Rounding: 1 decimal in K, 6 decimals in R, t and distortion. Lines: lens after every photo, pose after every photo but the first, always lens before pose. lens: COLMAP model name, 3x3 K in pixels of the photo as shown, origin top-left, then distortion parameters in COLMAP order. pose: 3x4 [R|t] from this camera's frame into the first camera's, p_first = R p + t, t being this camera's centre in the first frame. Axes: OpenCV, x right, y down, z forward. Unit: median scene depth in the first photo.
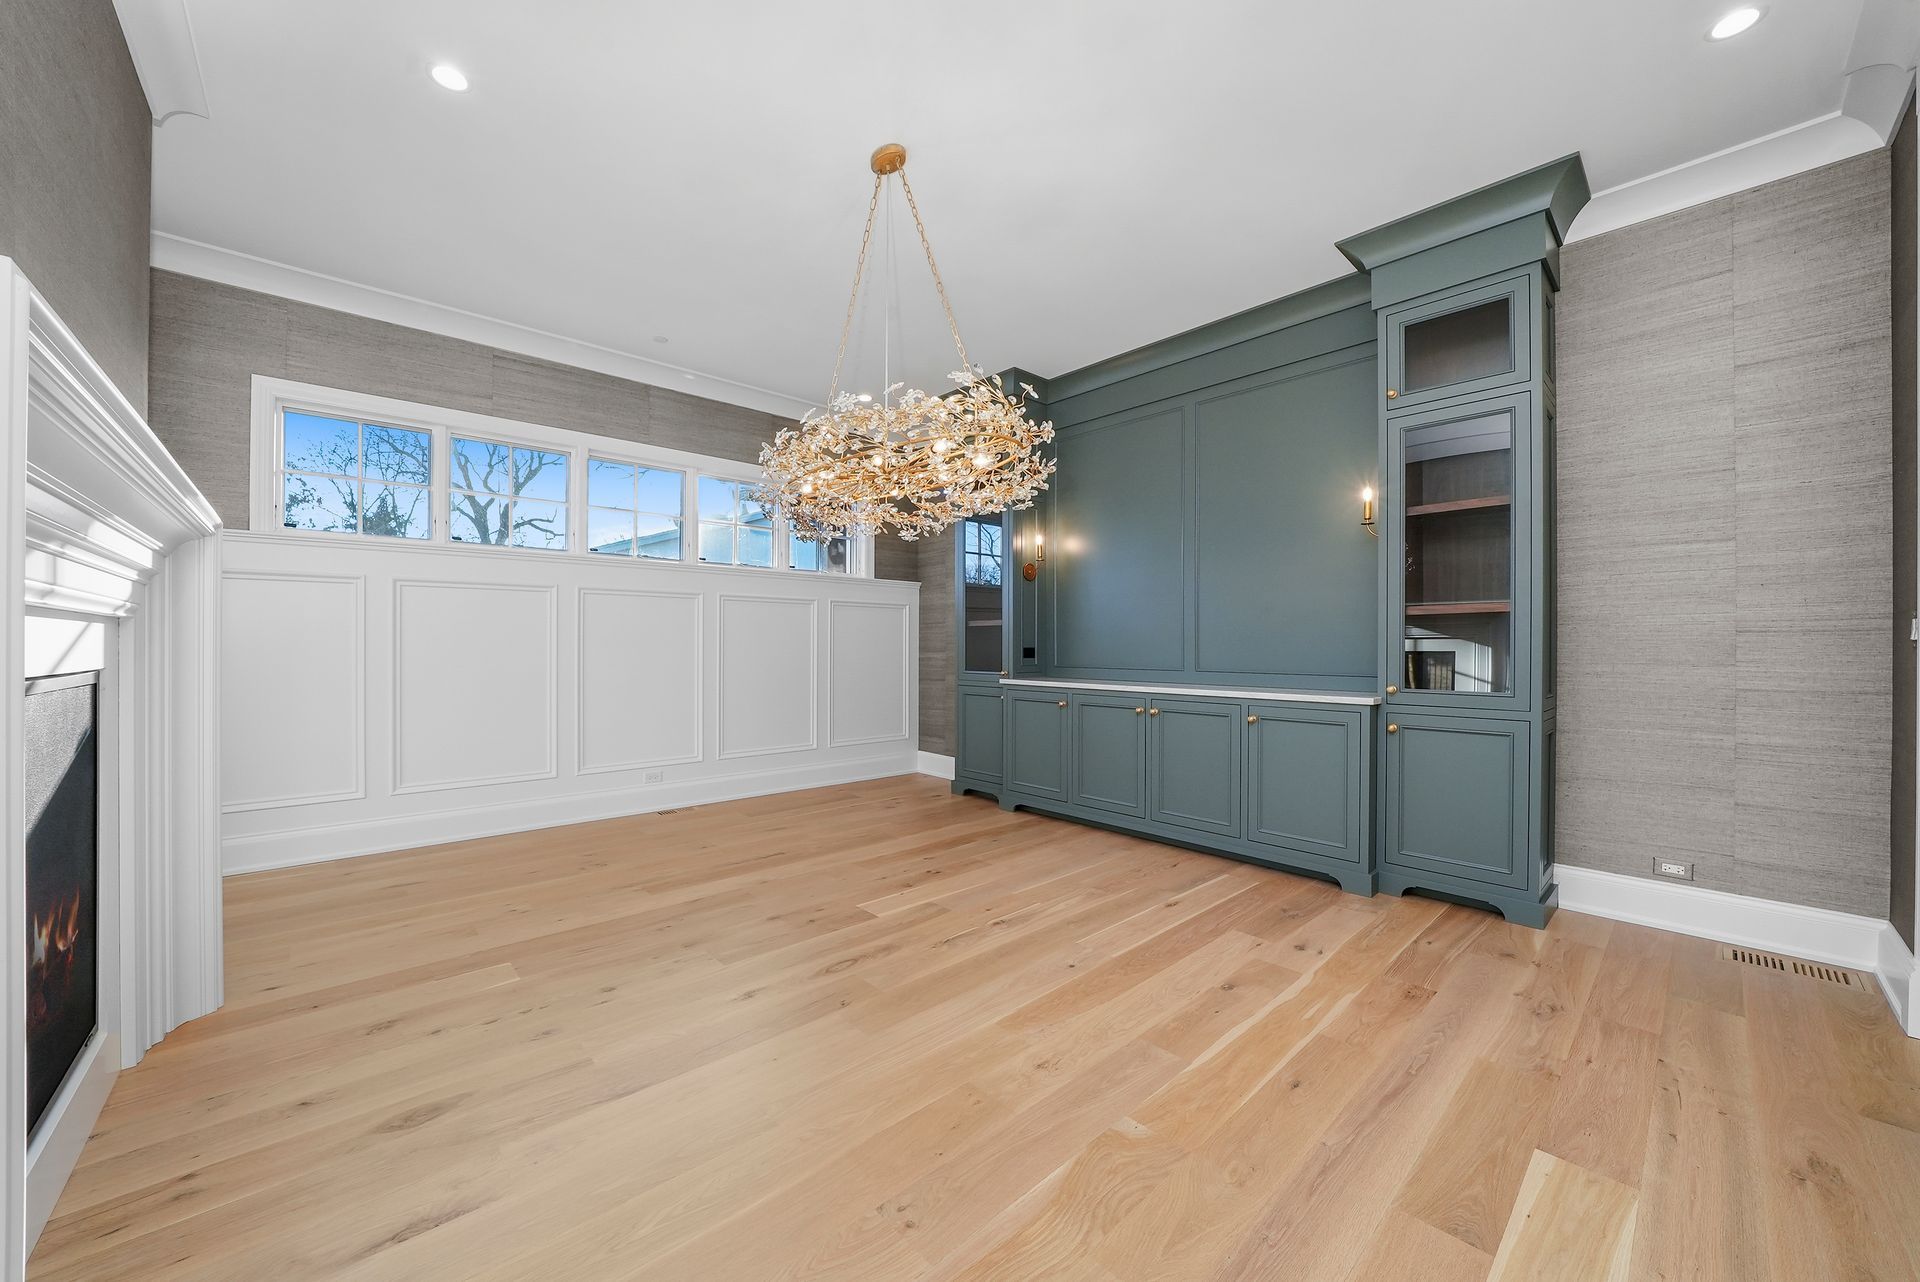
lens RADIAL K [[701.6, 0, 960.2], [0, 701.6, 648.7], [0, 0, 1]] dist [-0.012137, 0.000360]
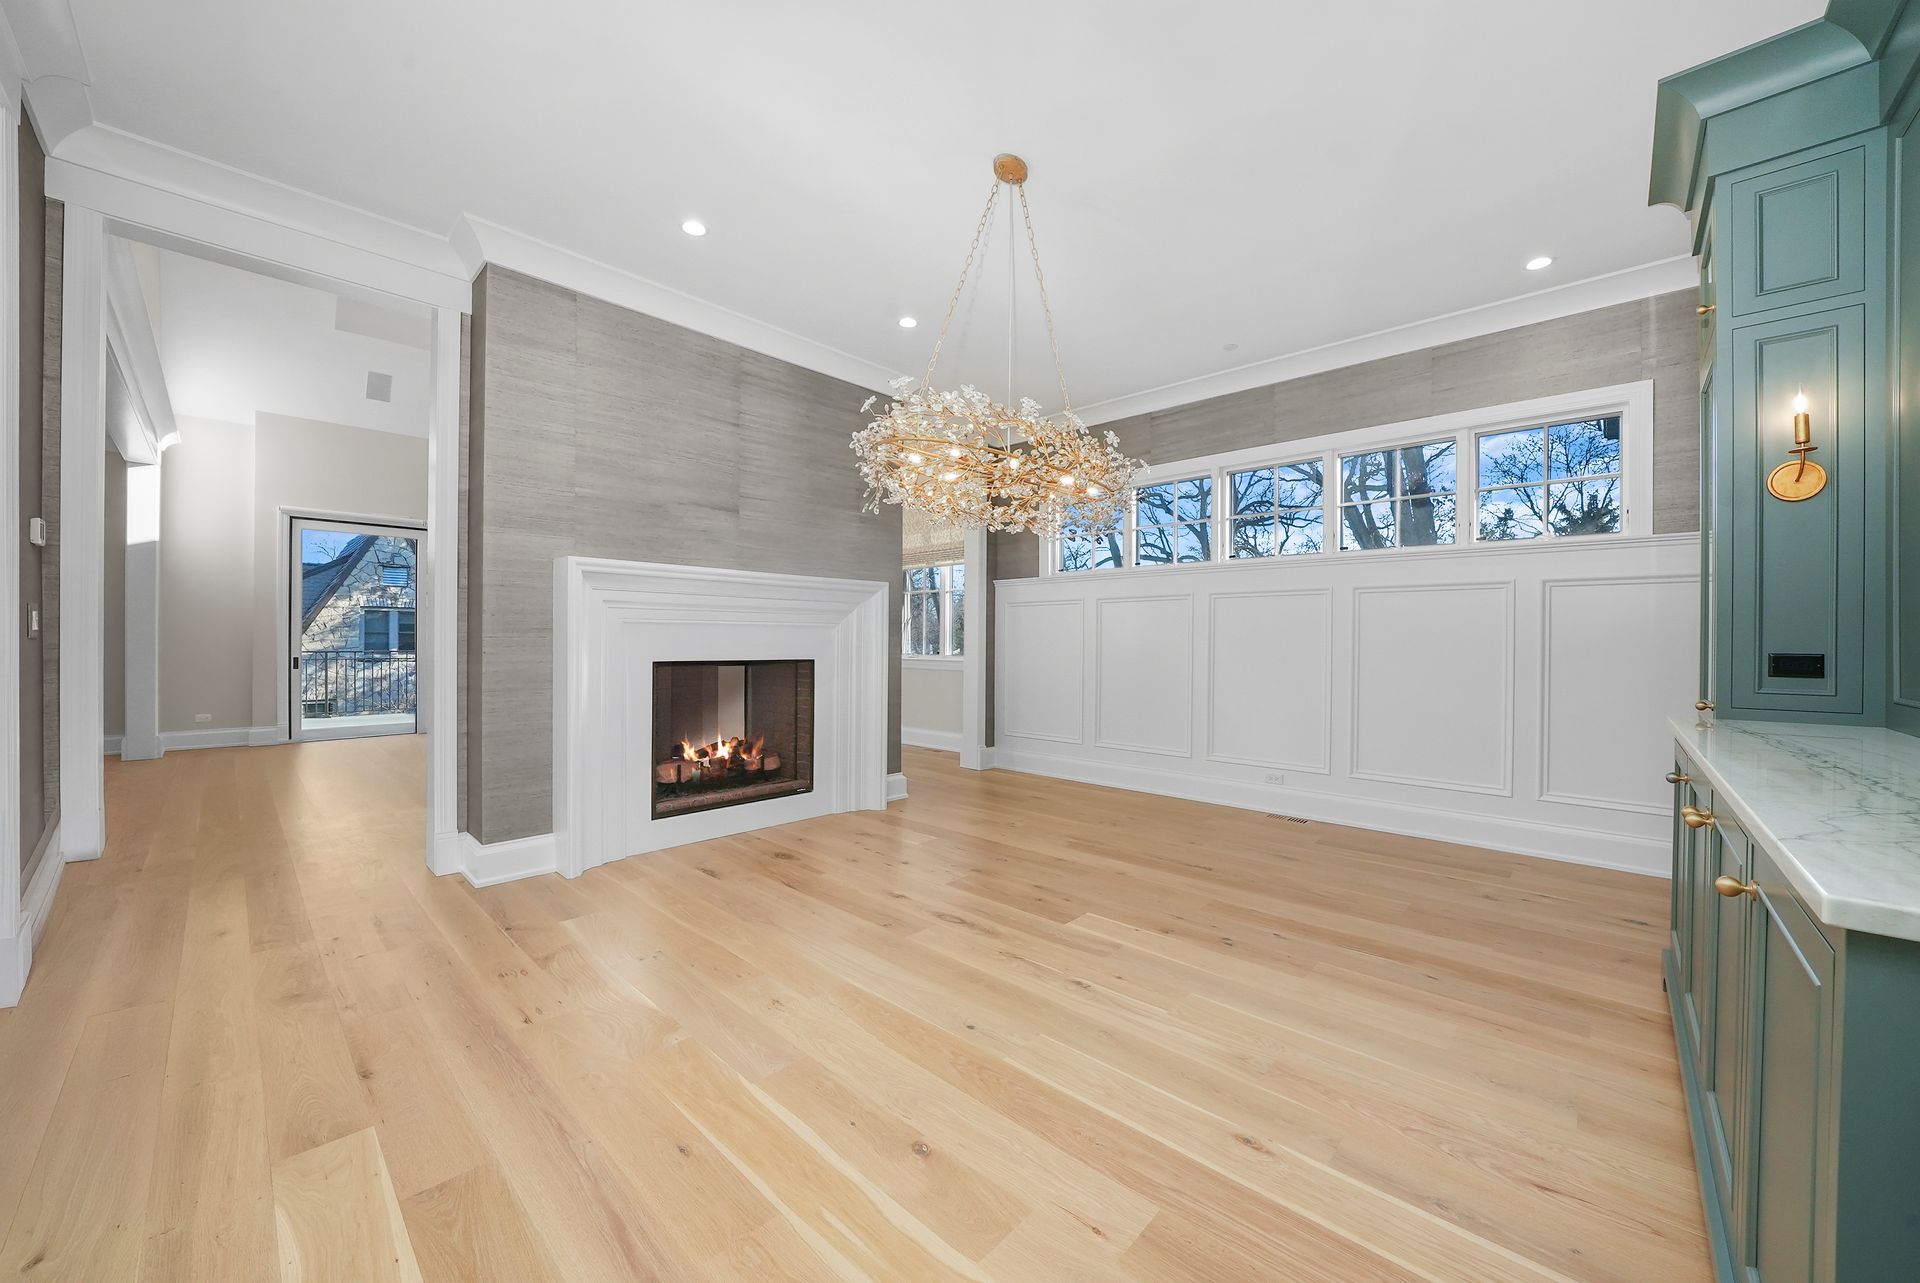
lens RADIAL K [[701.6, 0, 960.2], [0, 701.6, 649.2], [0, 0, 1]] dist [-0.012137, 0.000360]
pose [[0.076474, 0.006272, -0.997052, 0.858097], [-0.009547, 0.999939, 0.005558, -0.000870], [0.997026, 0.009094, 0.076529, 0.800176]]
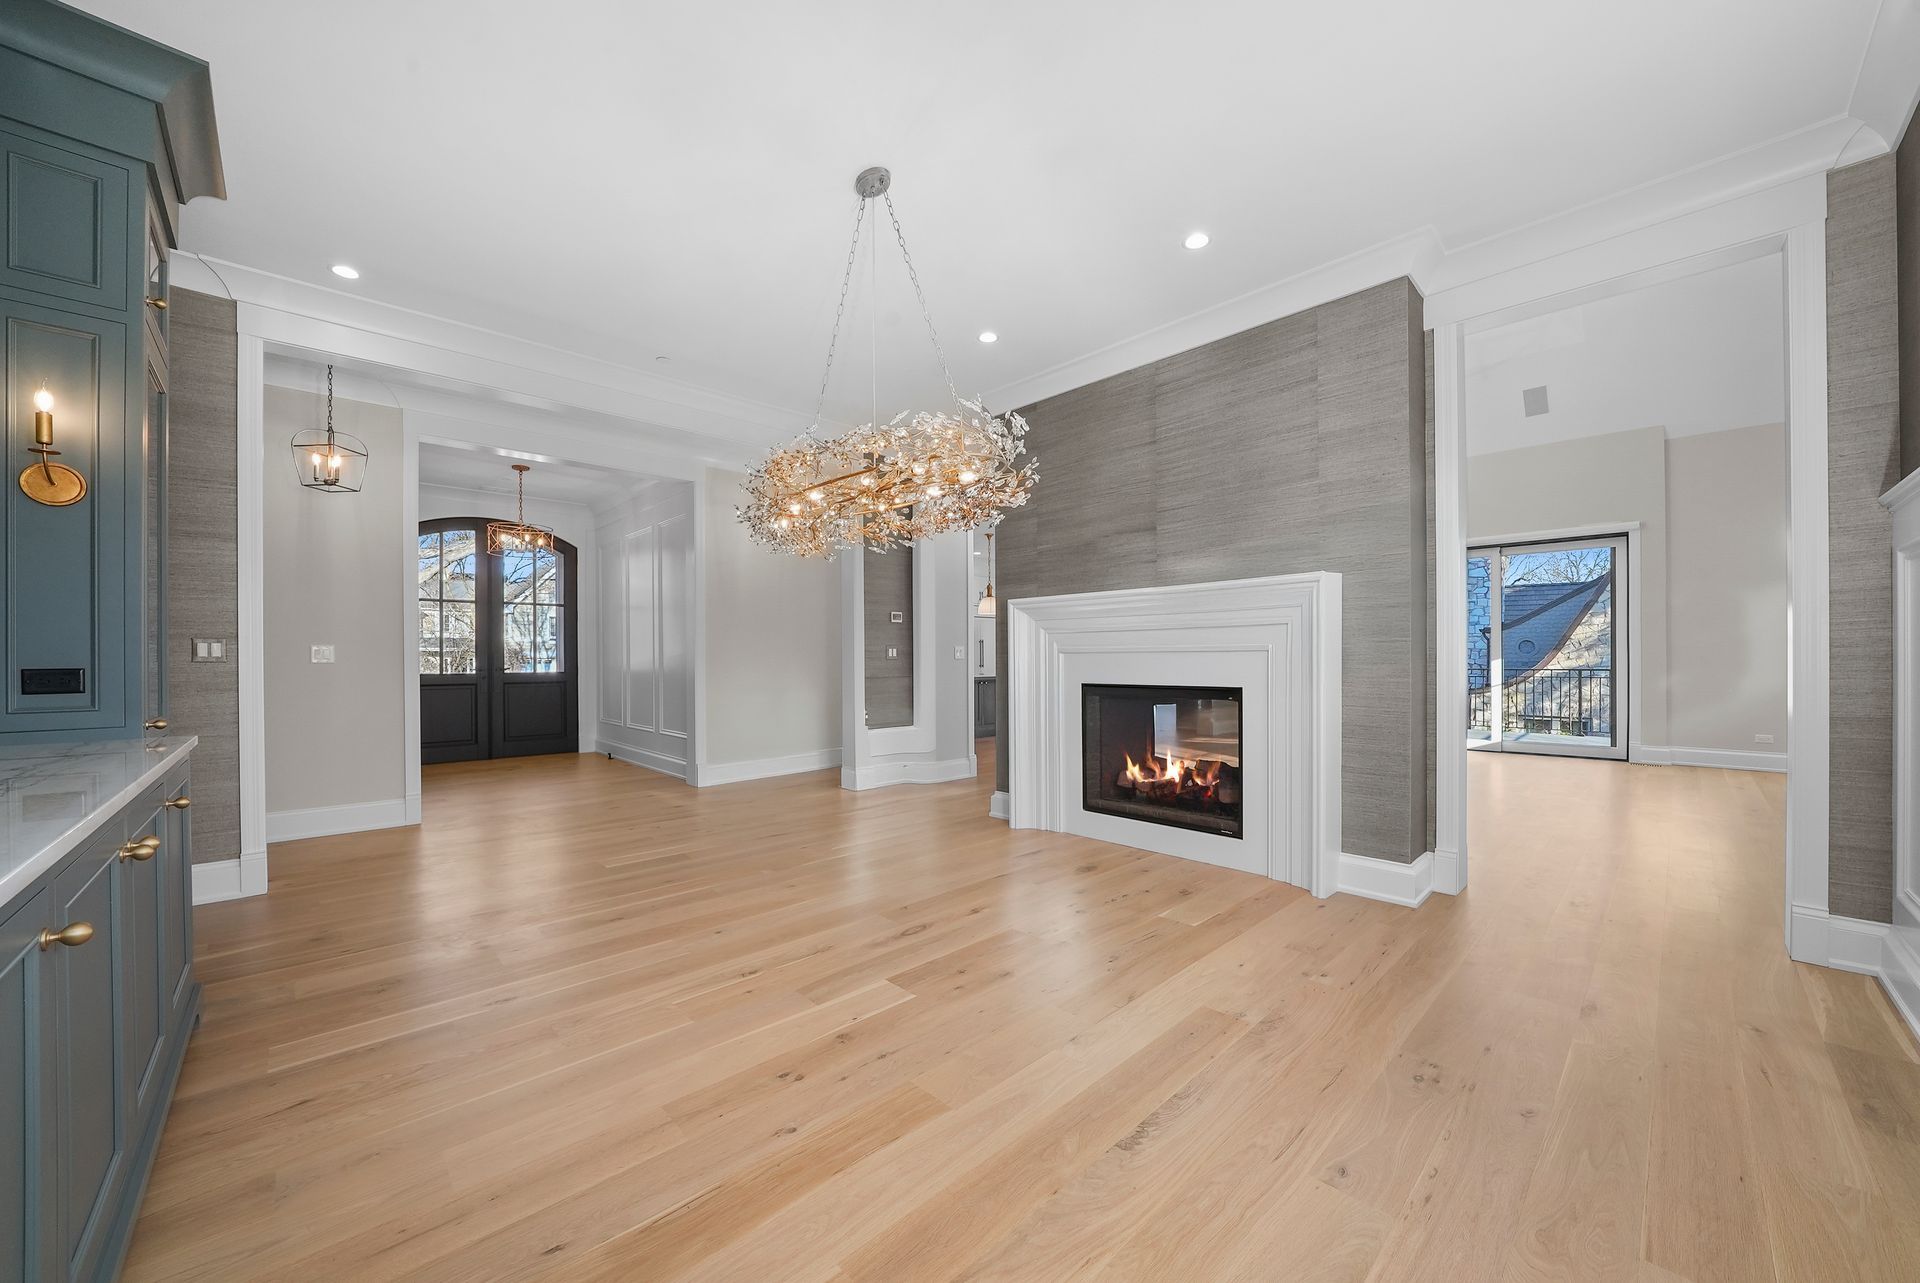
lens RADIAL K [[710.9, 0, 954.1], [0, 710.9, 658.1], [0, 0, 1]] dist [-0.006305, -0.000003]
pose [[-0.999960, 0.002056, -0.008653, -0.197984], [0.002047, 0.999997, 0.001021, -0.007476], [0.008655, 0.001003, -0.999962, 1.913057]]
